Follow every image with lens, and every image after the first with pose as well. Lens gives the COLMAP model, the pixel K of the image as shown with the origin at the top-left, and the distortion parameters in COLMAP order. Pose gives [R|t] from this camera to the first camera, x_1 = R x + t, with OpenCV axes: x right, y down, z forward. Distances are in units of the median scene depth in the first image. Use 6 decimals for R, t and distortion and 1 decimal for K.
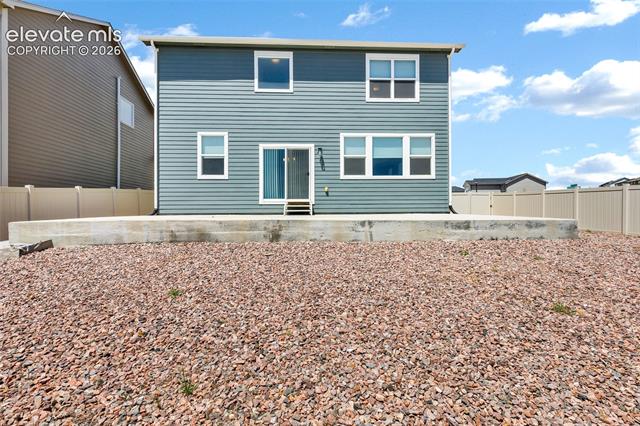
lens RADIAL K [[295.4, 0, 320.0], [0, 295.4, 213.0], [0, 0, 1]] dist [0.003745, 0.000767]
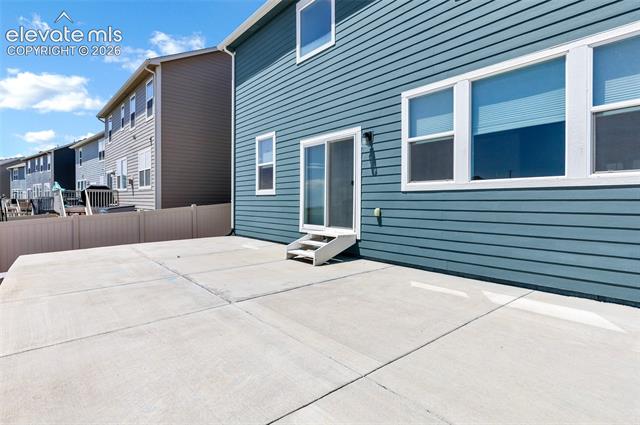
lens RADIAL K [[332.5, 0, 319.8], [0, 332.5, 200.2], [0, 0, 1]] dist [-0.000885, -0.000275]
pose [[0.603033, 0.002984, -0.797710, 0.414834], [0.001852, 0.999985, 0.005141, -0.103698], [0.797714, -0.004577, 0.603019, 0.578602]]
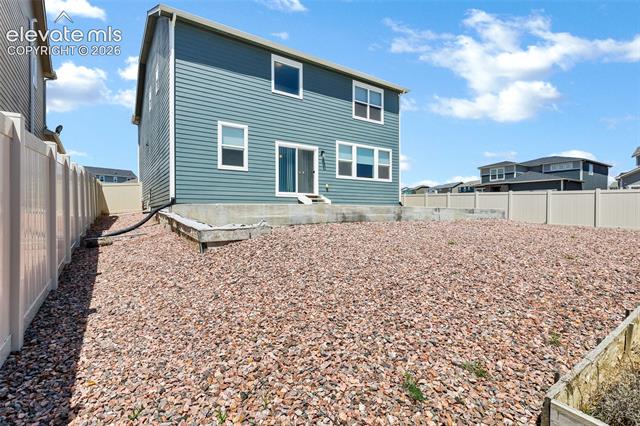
lens RADIAL K [[295.4, 0, 320.0], [0, 295.4, 213.0], [0, 0, 1]] dist [0.003745, 0.000767]
pose [[0.860794, 0.004114, 0.508937, -0.610957], [-0.004477, 0.999990, -0.000510, 0.030125], [-0.508934, -0.001840, 0.860803, -0.016544]]
